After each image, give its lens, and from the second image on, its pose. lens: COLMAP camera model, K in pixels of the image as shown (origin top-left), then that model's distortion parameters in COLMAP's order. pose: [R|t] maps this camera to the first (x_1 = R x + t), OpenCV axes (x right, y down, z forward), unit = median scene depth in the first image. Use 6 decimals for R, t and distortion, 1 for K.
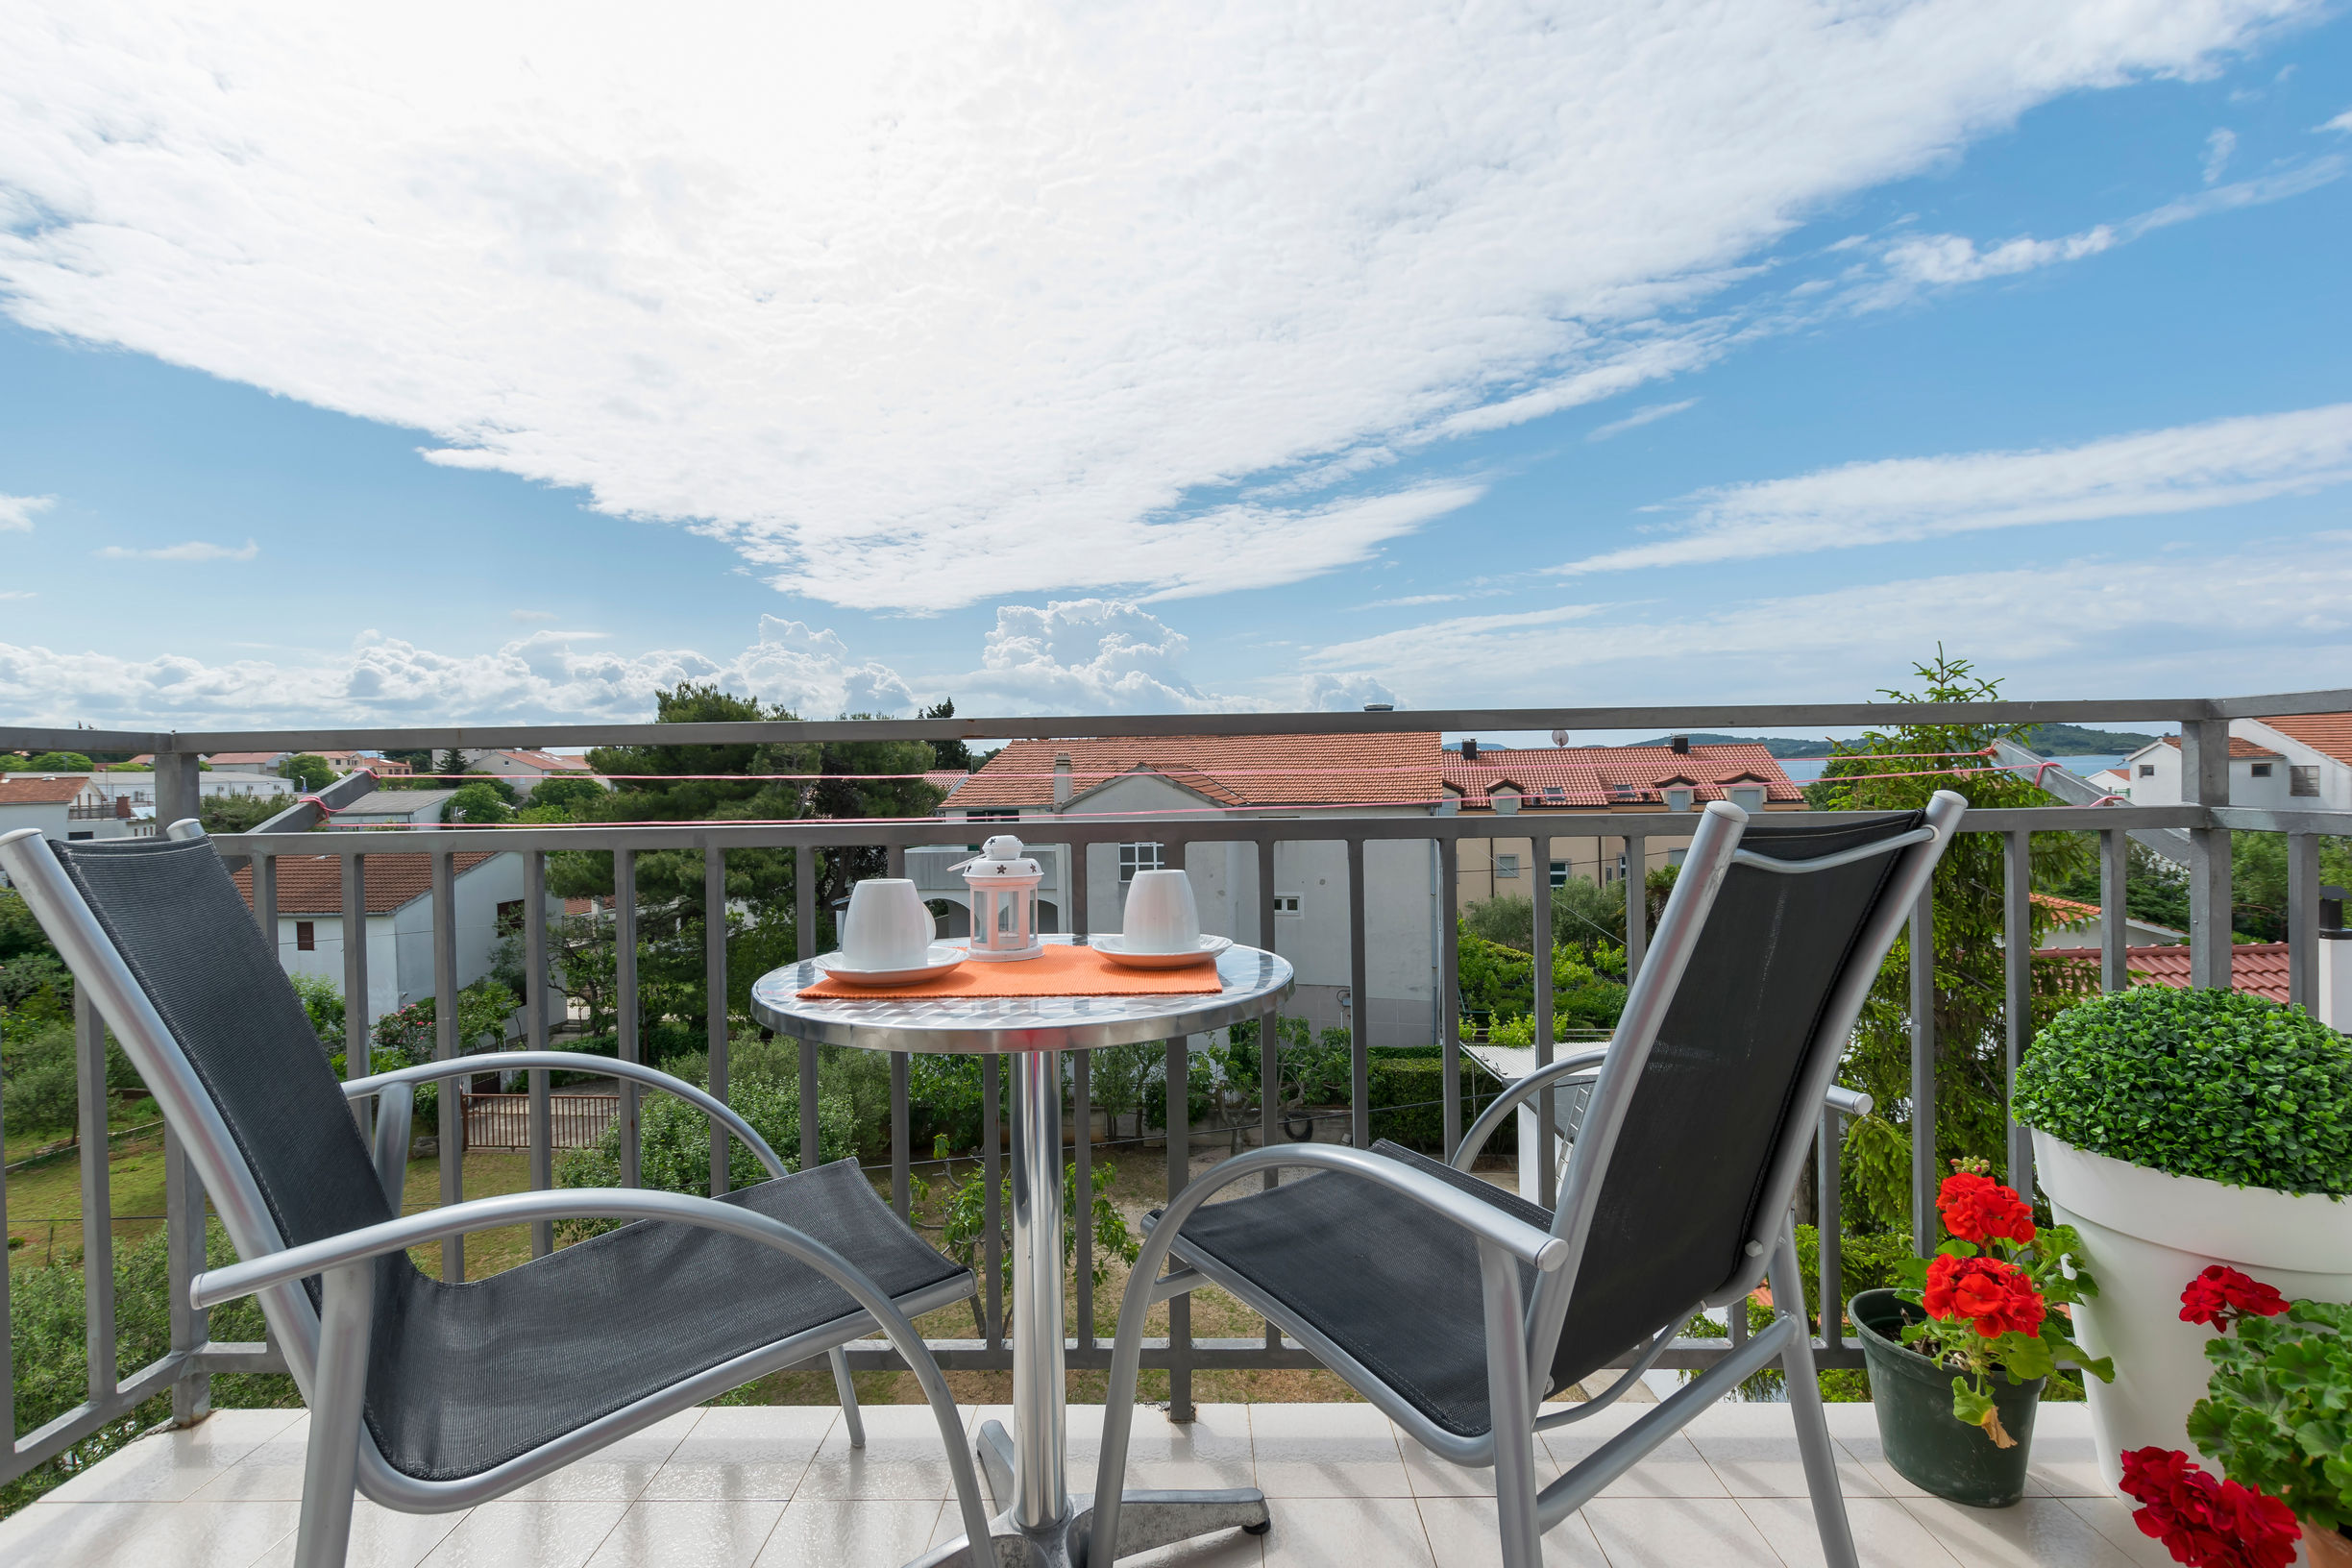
lens RADIAL K [[1018.5, 0, 1176.5], [0, 1018.5, 779.2], [0, 0, 1]] dist [0.008426, -0.003189]
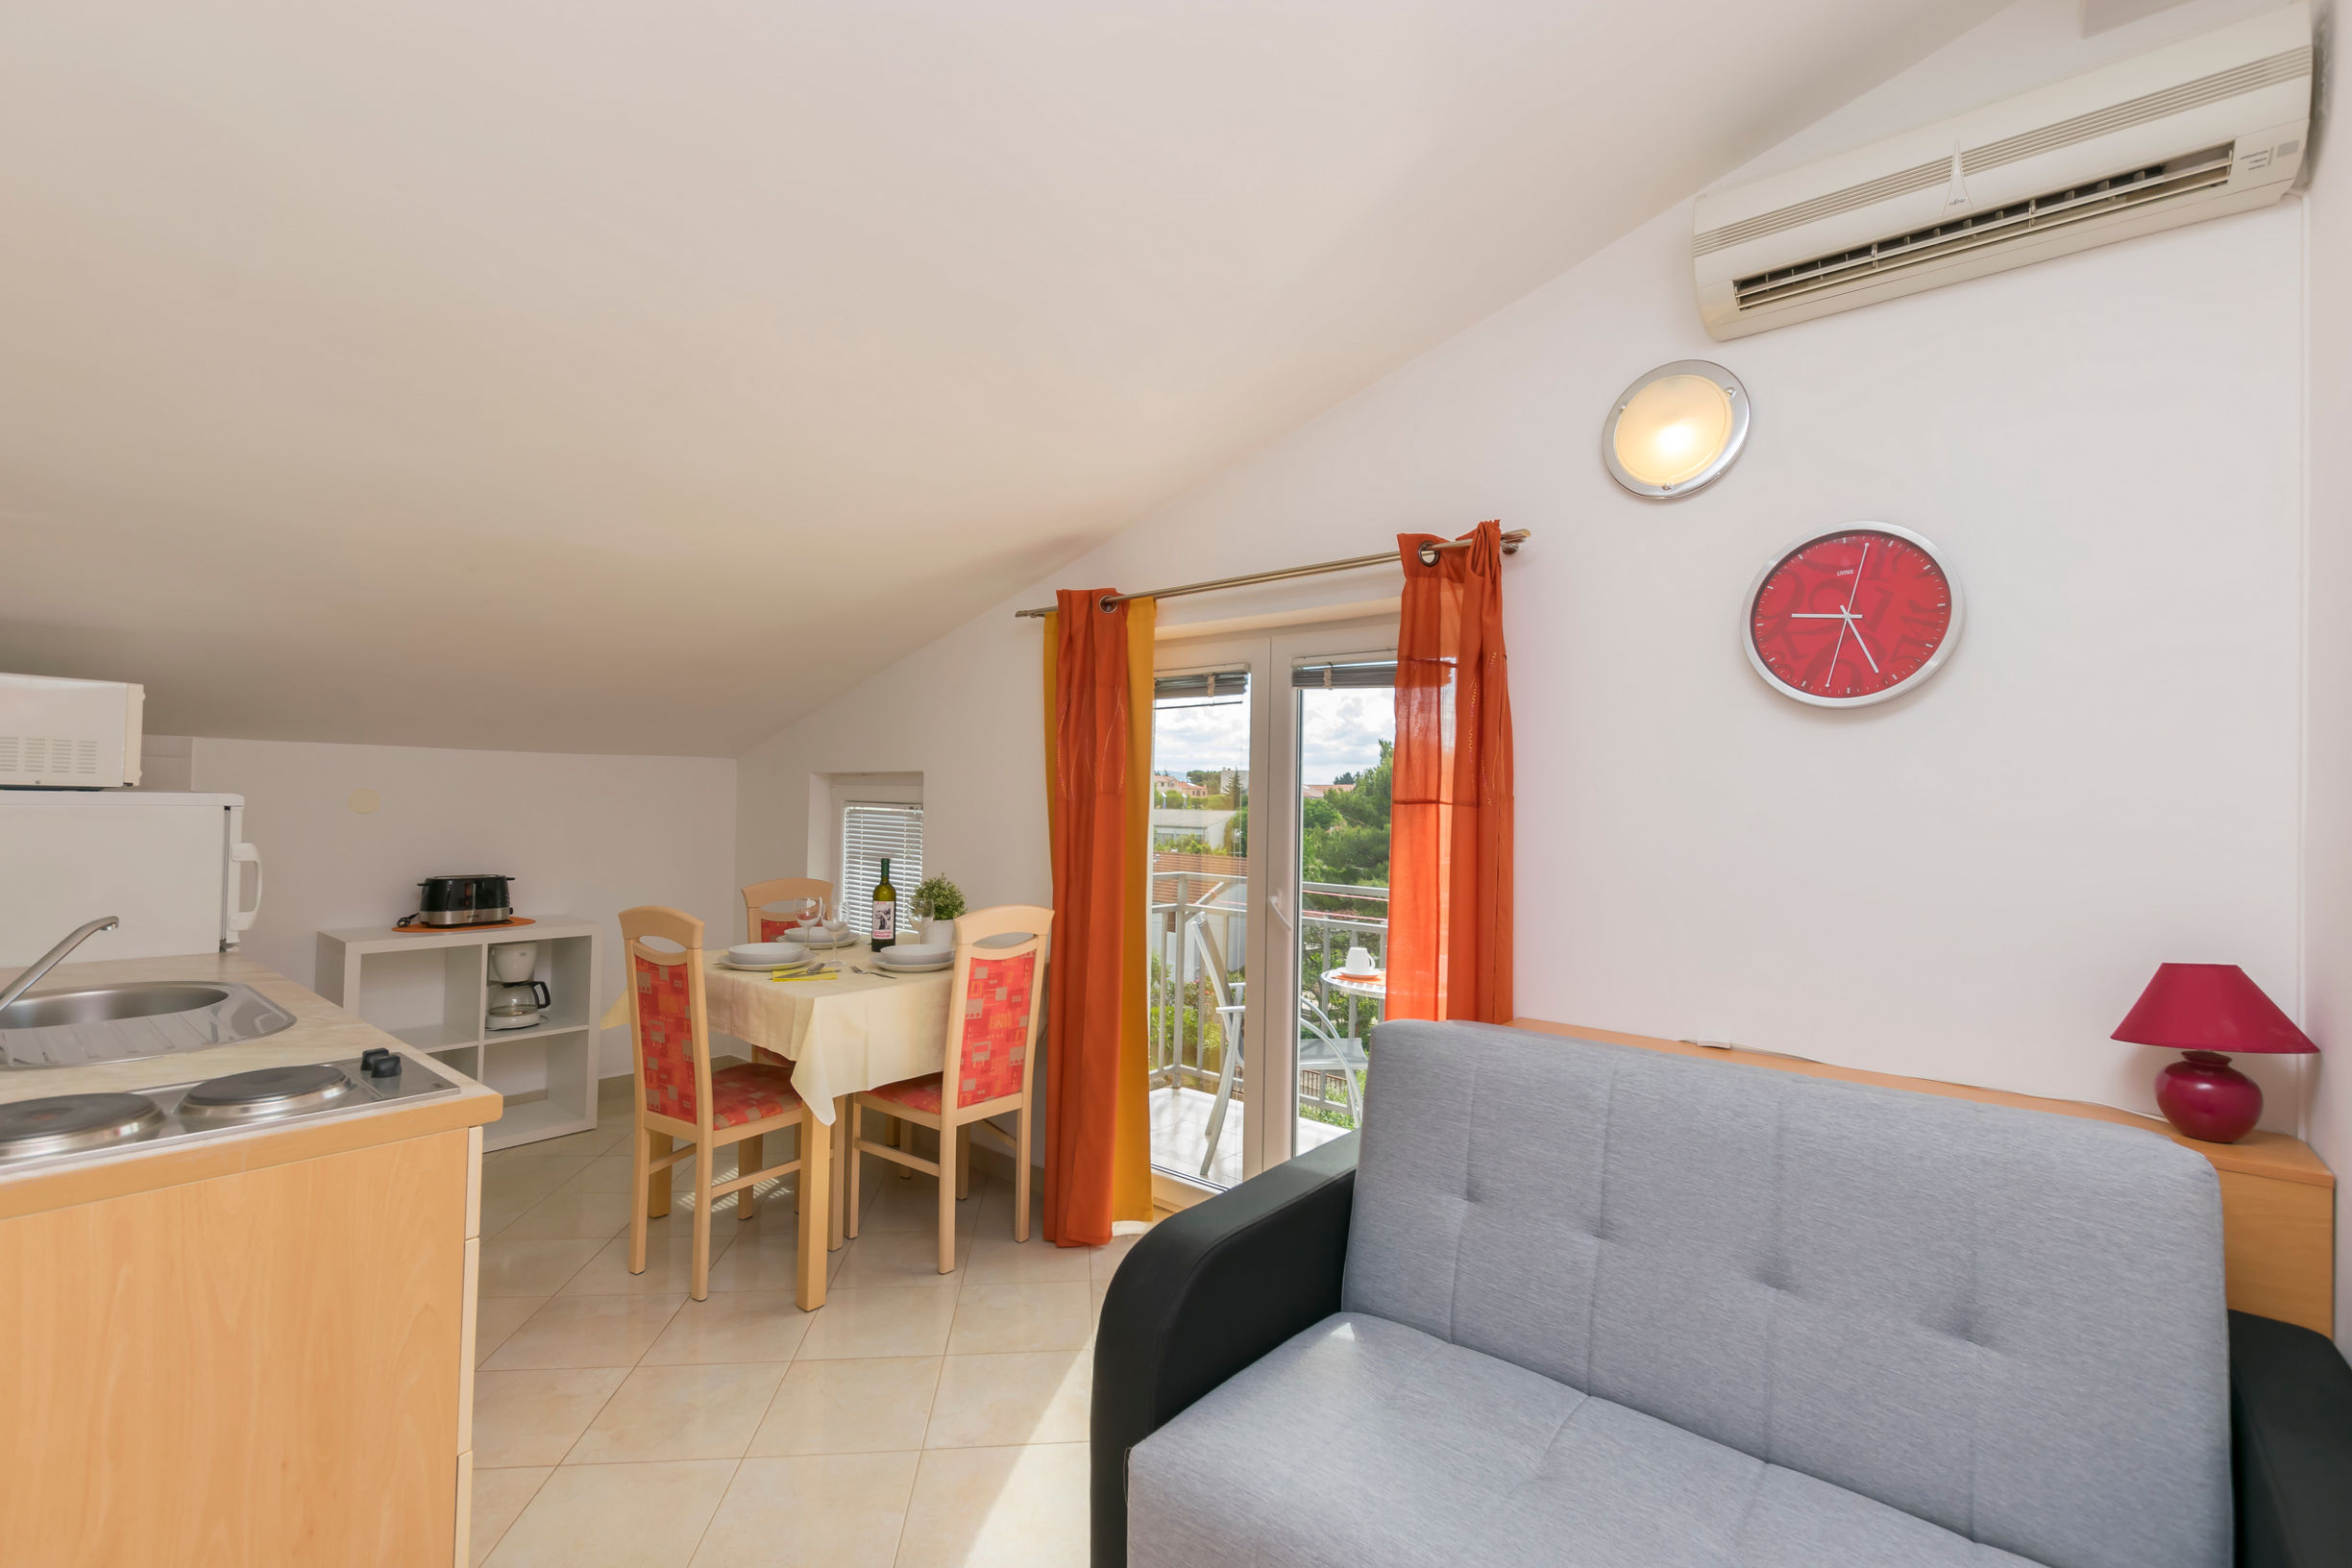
lens RADIAL K [[1018.5, 0, 1189.7], [0, 1018.5, 787.3], [0, 0, 1]] dist [0.008426, -0.003189]
pose [[0.789837, 0.033038, -0.612427, 0.726831], [-0.049464, 0.998727, -0.009915, -0.203682], [0.611320, 0.038125, 0.790465, -1.122244]]
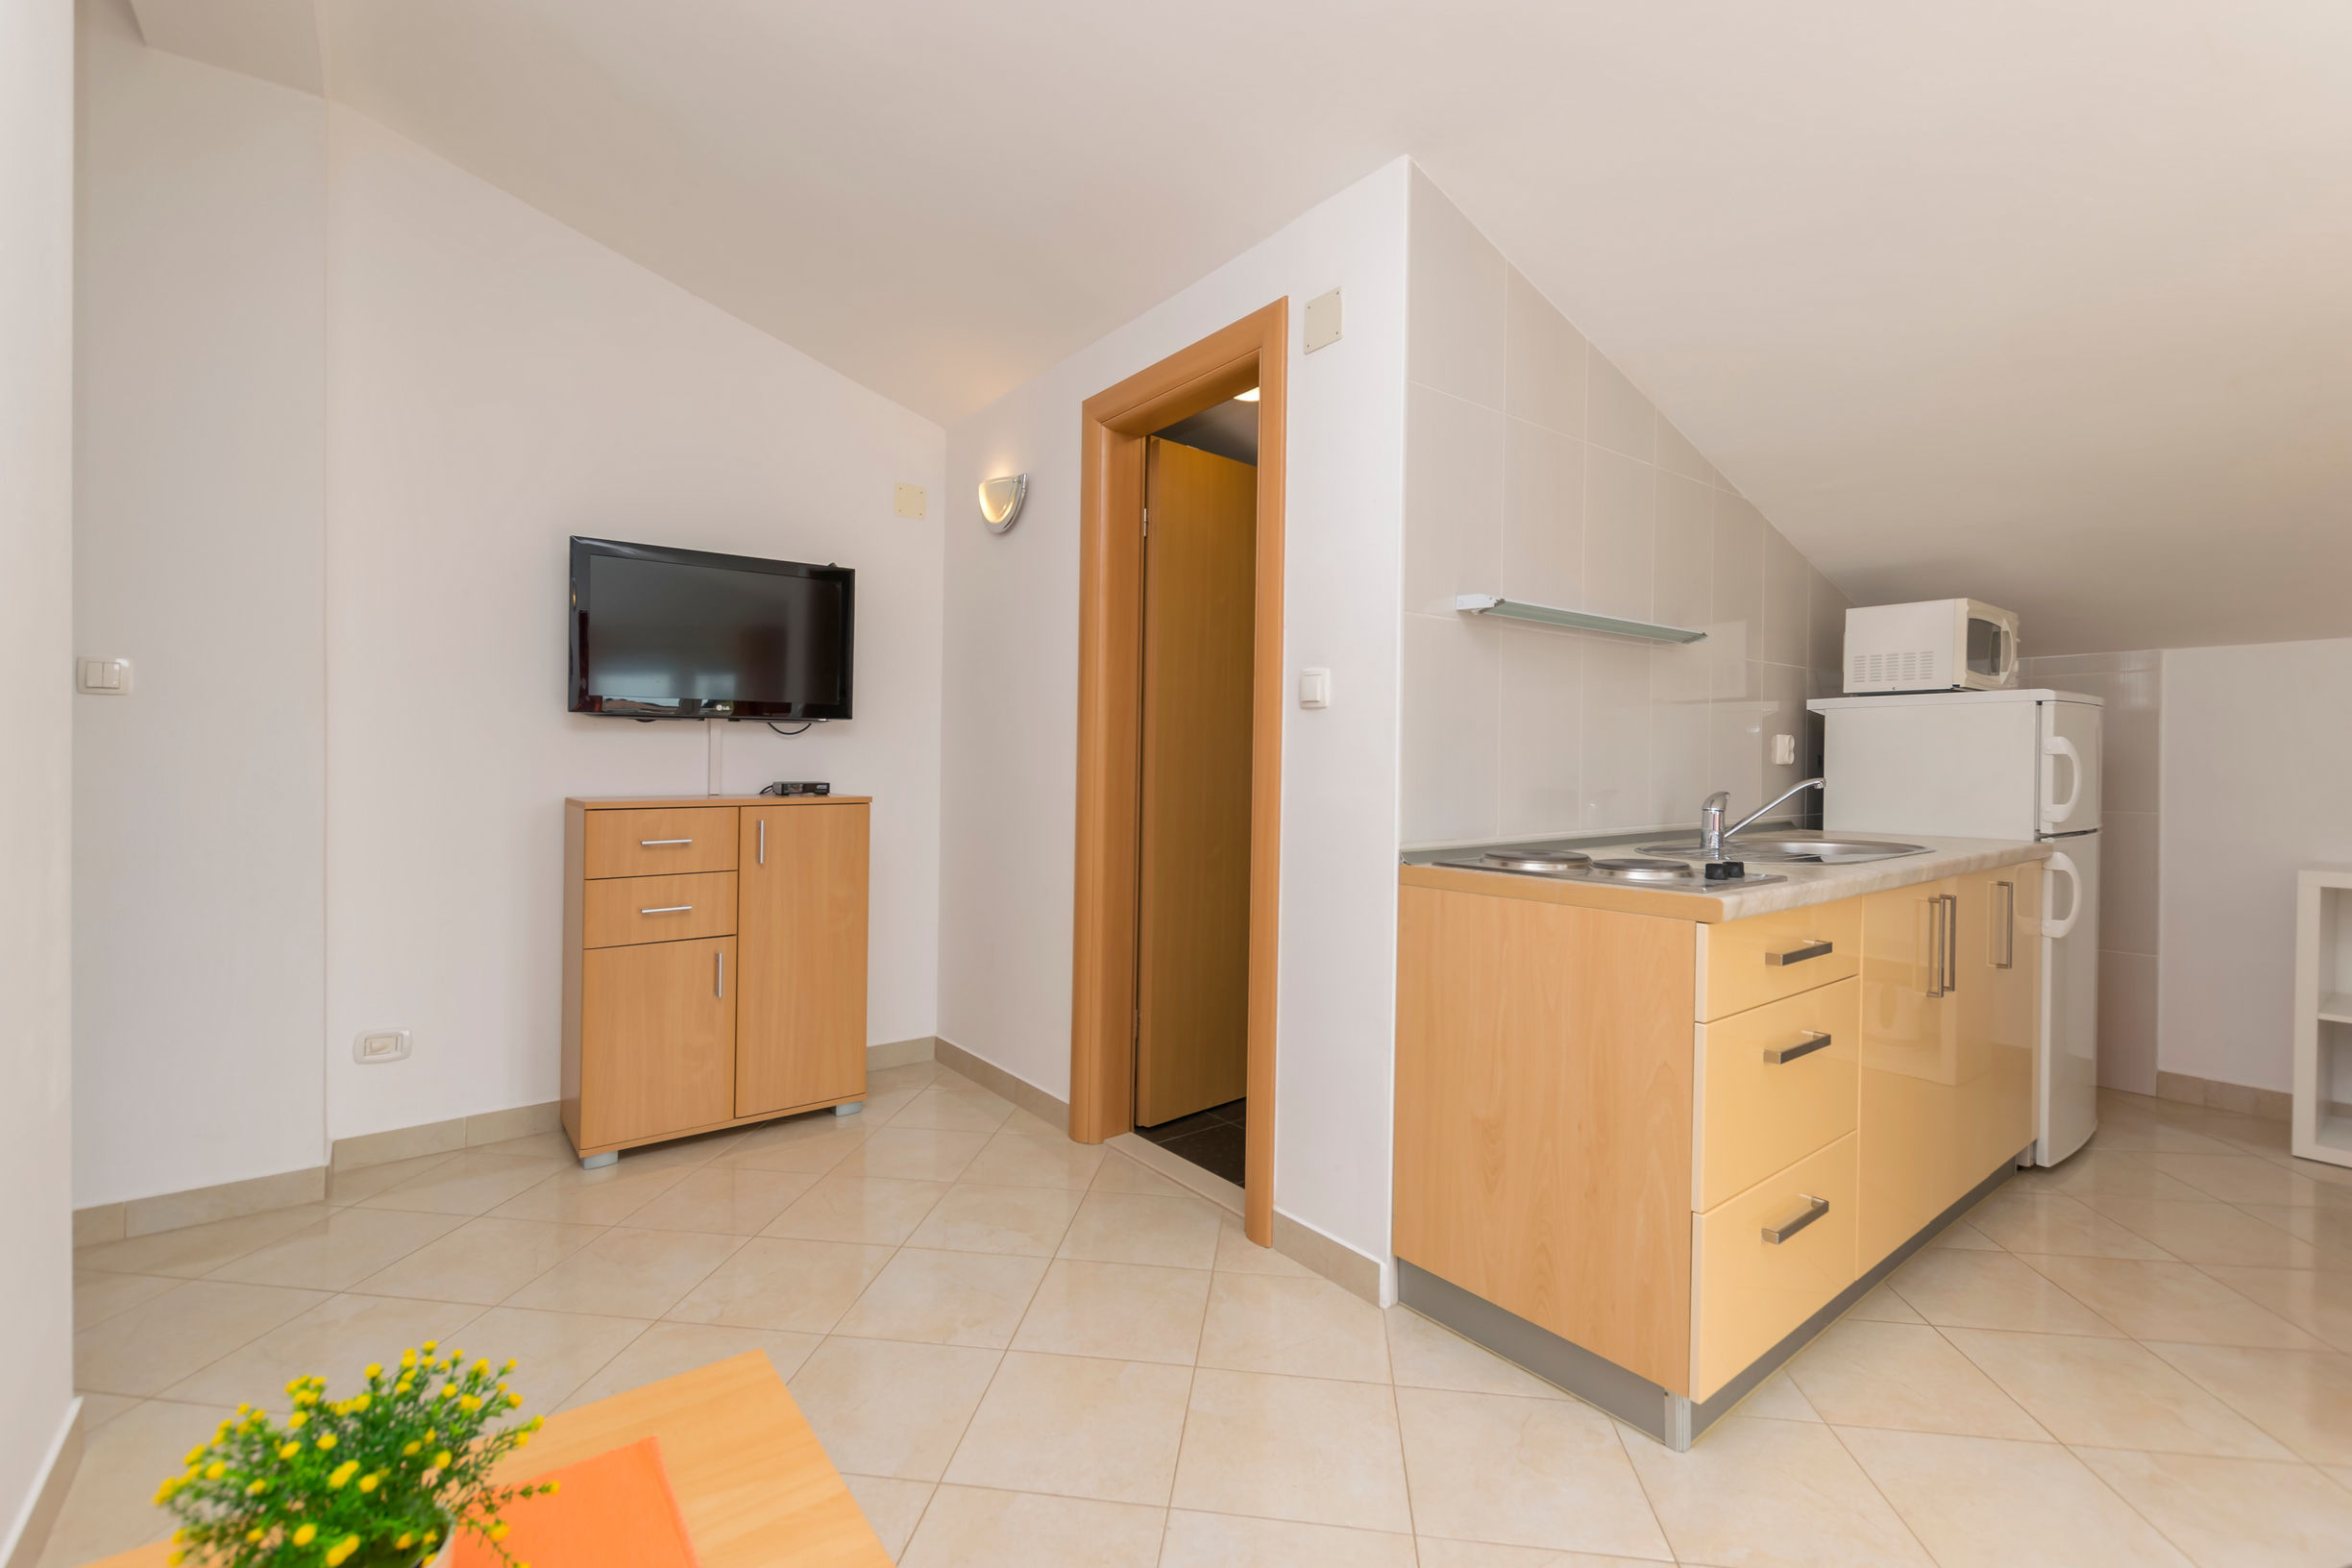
lens RADIAL K [[1018.5, 0, 1167.9], [0, 1018.5, 770.9], [0, 0, 1]] dist [0.008426, -0.003189]
pose [[-0.787263, 0.029044, -0.615932, 0.711771], [0.010270, 0.999369, 0.033998, -0.105880], [0.616531, 0.020440, -0.787065, -0.531382]]
